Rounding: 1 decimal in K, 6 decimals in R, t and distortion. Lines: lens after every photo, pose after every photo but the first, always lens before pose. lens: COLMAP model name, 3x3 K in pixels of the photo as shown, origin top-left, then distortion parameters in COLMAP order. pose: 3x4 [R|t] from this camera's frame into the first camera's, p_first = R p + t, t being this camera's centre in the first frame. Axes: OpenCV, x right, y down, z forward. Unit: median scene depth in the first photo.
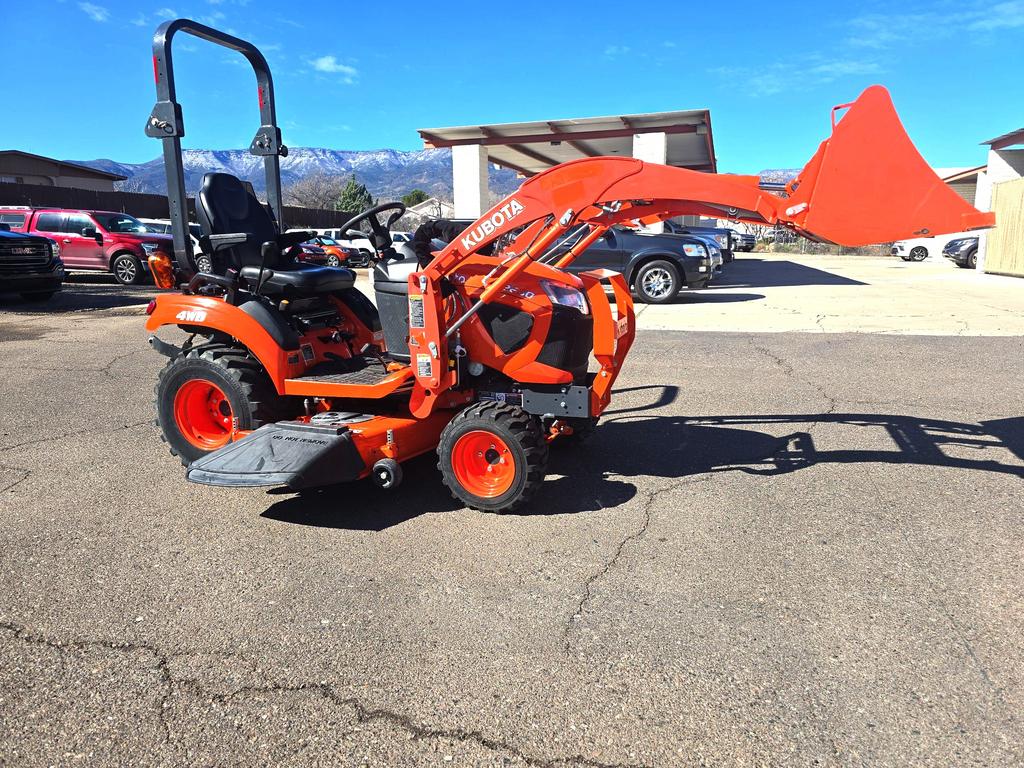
lens RADIAL K [[695.0, 0, 522.5], [0, 695.0, 378.2], [0, 0, 1]] dist [0.061425, -0.055831]
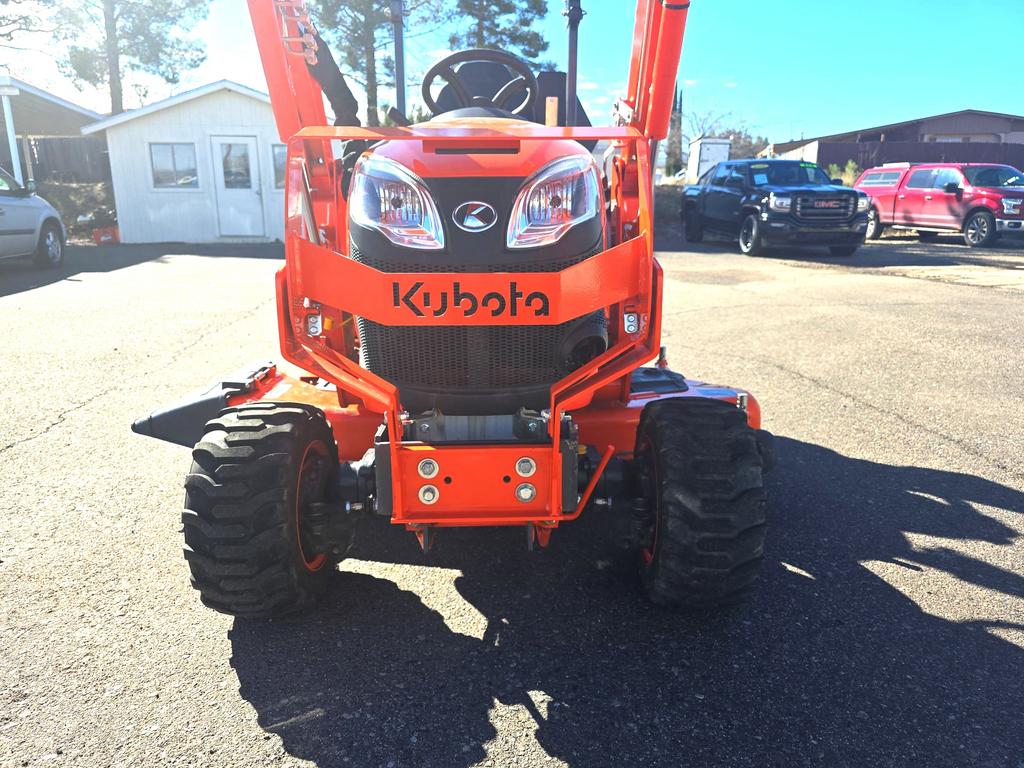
lens RADIAL K [[695.0, 0, 517.7], [0, 695.0, 380.7], [0, 0, 1]] dist [0.061425, -0.055831]
pose [[0.347443, 0.220818, -0.911330, 0.362636], [-0.177531, 0.969791, 0.167300, -0.075377], [0.920742, 0.103662, 0.376149, 0.719981]]
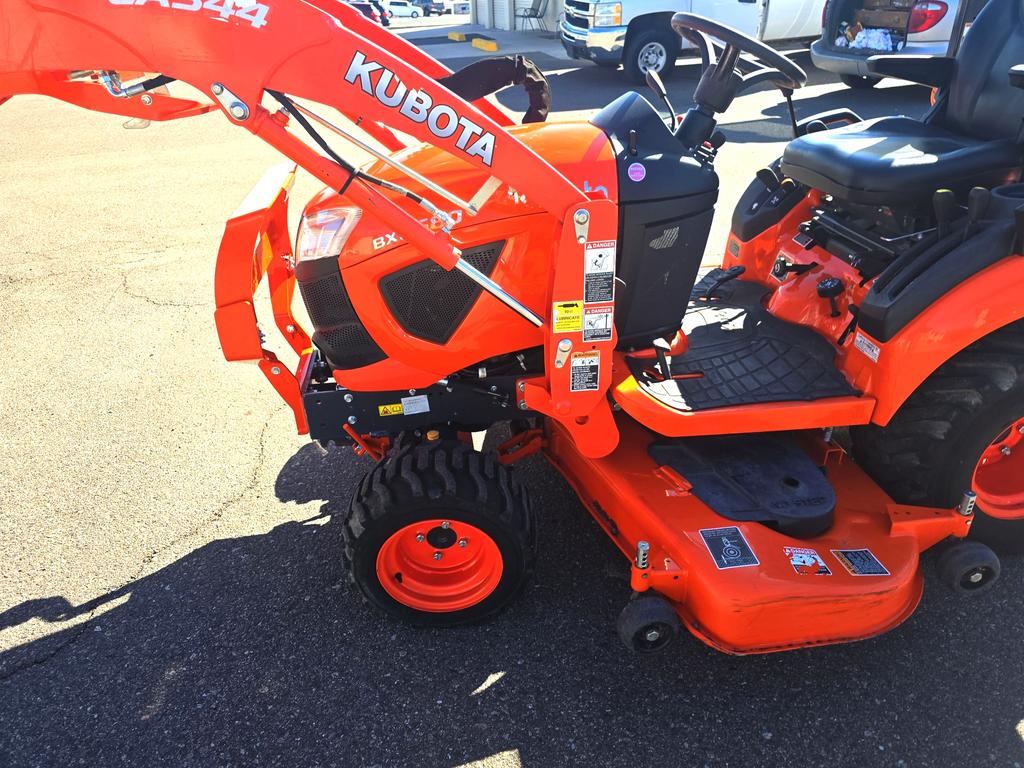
lens RADIAL K [[695.0, 0, 510.7], [0, 695.0, 383.9], [0, 0, 1]] dist [0.061425, -0.055831]
pose [[-0.899905, 0.248461, -0.358384, 0.141872], [-0.040606, 0.770505, 0.636139, -0.308095], [0.434192, 0.587018, -0.683292, 1.230677]]
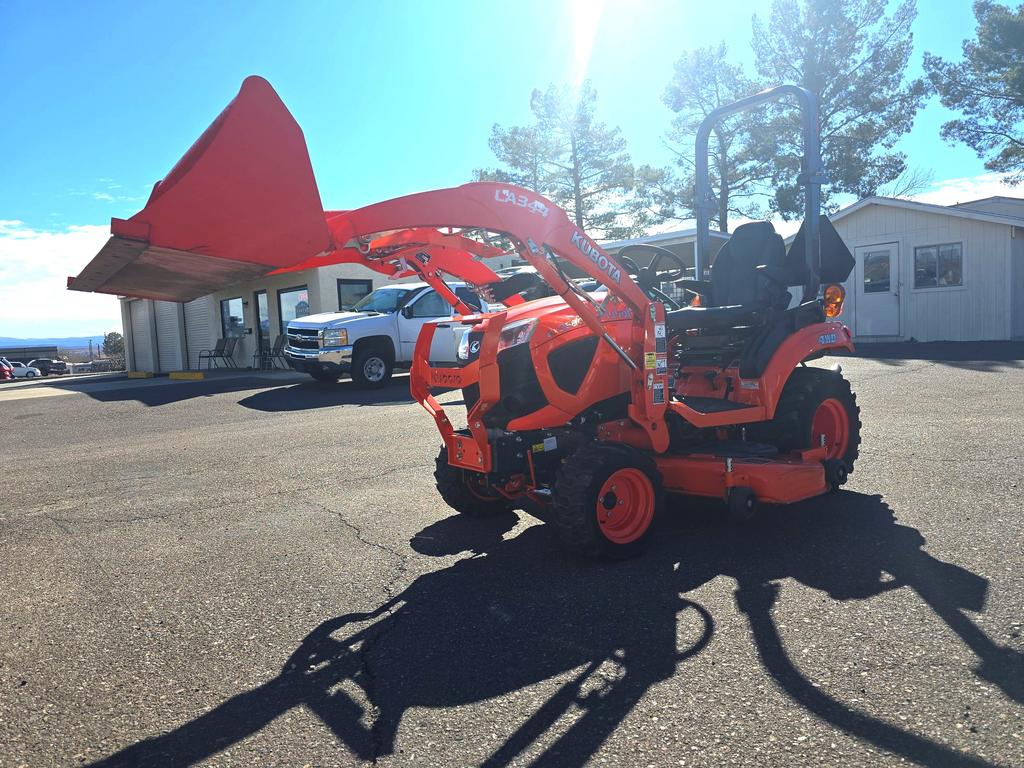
lens RADIAL K [[695.0, 0, 509.3], [0, 695.0, 375.6], [0, 0, 1]] dist [0.061425, -0.055831]
pose [[-0.574141, 0.084074, -0.814429, 0.663464], [-0.101825, 0.979659, 0.172914, -0.192357], [0.812400, 0.182206, -0.553901, 1.254731]]
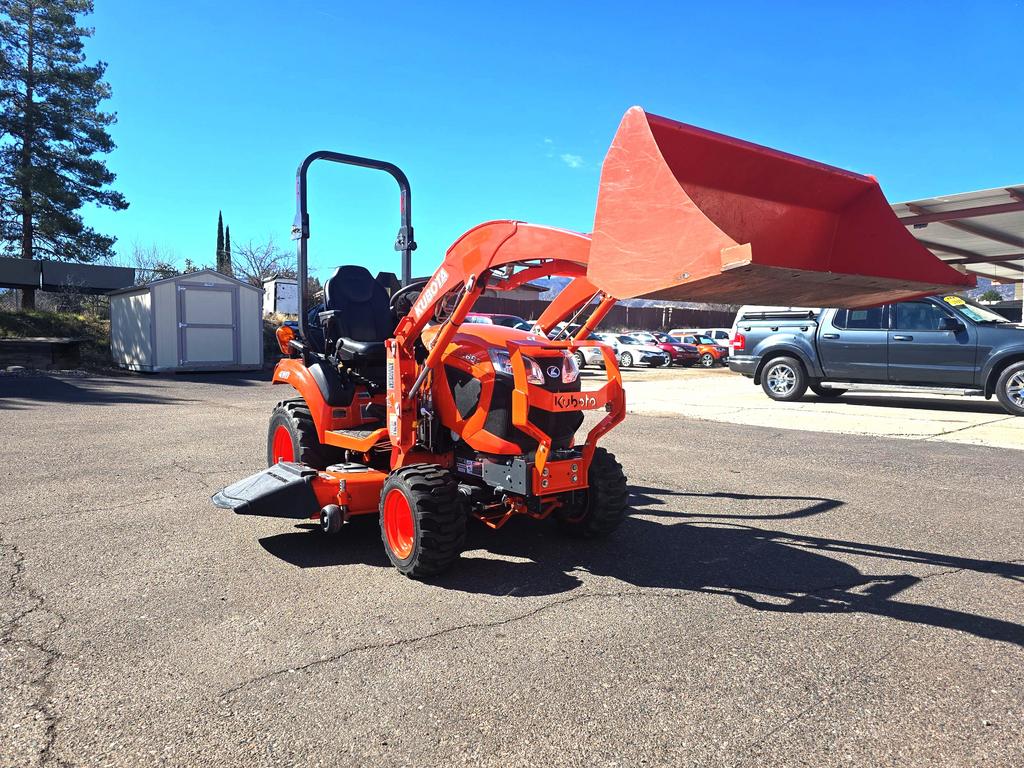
lens RADIAL K [[695.0, 0, 516.5], [0, 695.0, 375.4], [0, 0, 1]] dist [0.061425, -0.055831]
pose [[0.832901, 0.035910, -0.552255, 0.463792], [-0.116730, 0.986842, -0.111882, 0.003555], [0.540971, 0.157652, 0.826134, 0.159761]]
